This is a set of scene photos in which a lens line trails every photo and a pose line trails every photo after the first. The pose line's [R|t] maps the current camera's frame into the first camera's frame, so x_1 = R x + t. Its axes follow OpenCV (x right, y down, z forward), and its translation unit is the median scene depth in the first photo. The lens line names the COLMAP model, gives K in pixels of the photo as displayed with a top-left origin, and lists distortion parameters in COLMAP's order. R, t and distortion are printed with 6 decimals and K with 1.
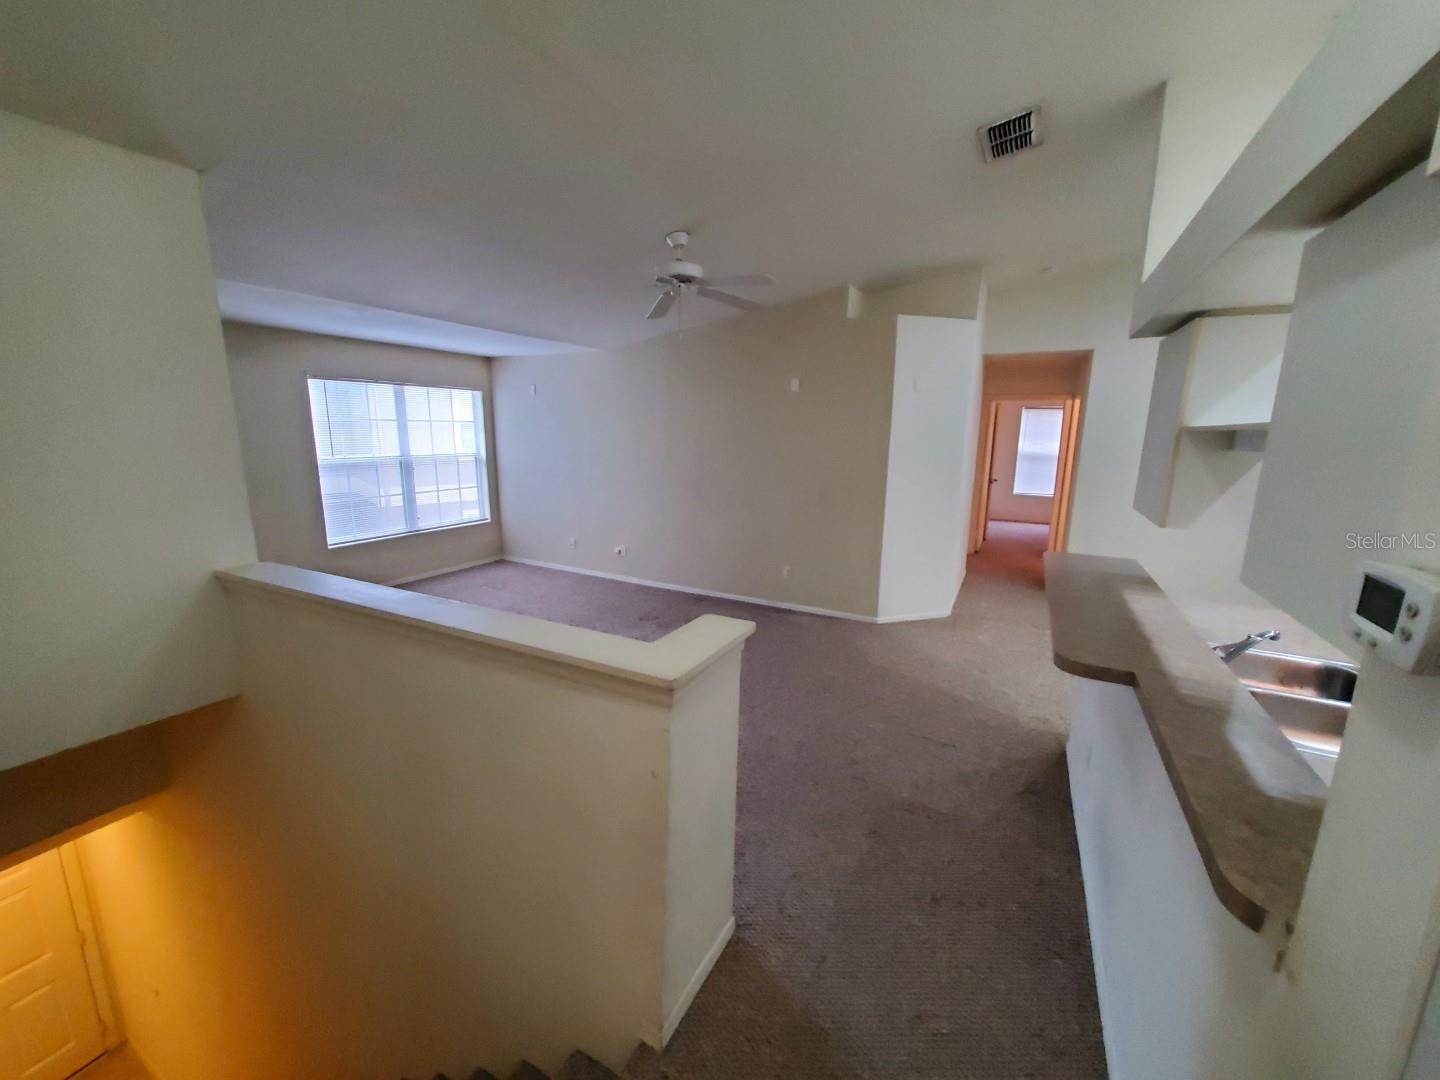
lens RADIAL K [[572.0, 0, 717.3], [0, 572.0, 540.2], [0, 0, 1]] dist [-0.002082, -0.000028]
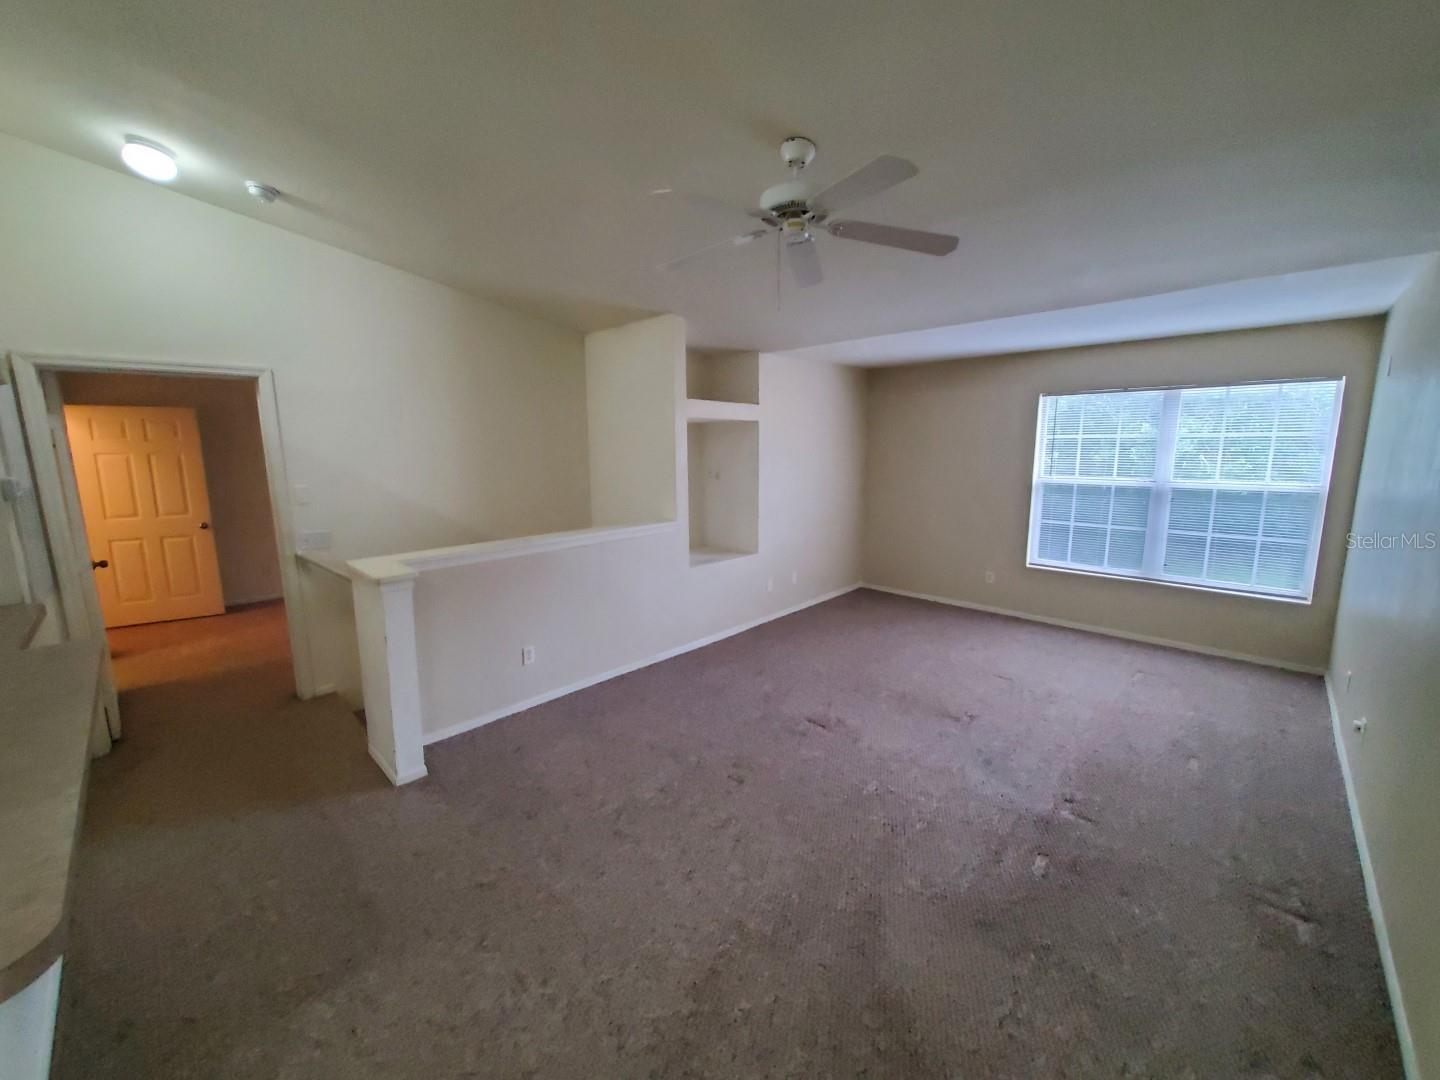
lens RADIAL K [[572.0, 0, 722.0], [0, 572.0, 537.5], [0, 0, 1]] dist [-0.002082, -0.000028]
pose [[-0.265099, 0.145932, -0.953114, 0.396193], [-0.181430, 0.963275, 0.197951, -0.135637], [0.946998, 0.225400, -0.228887, 0.716568]]
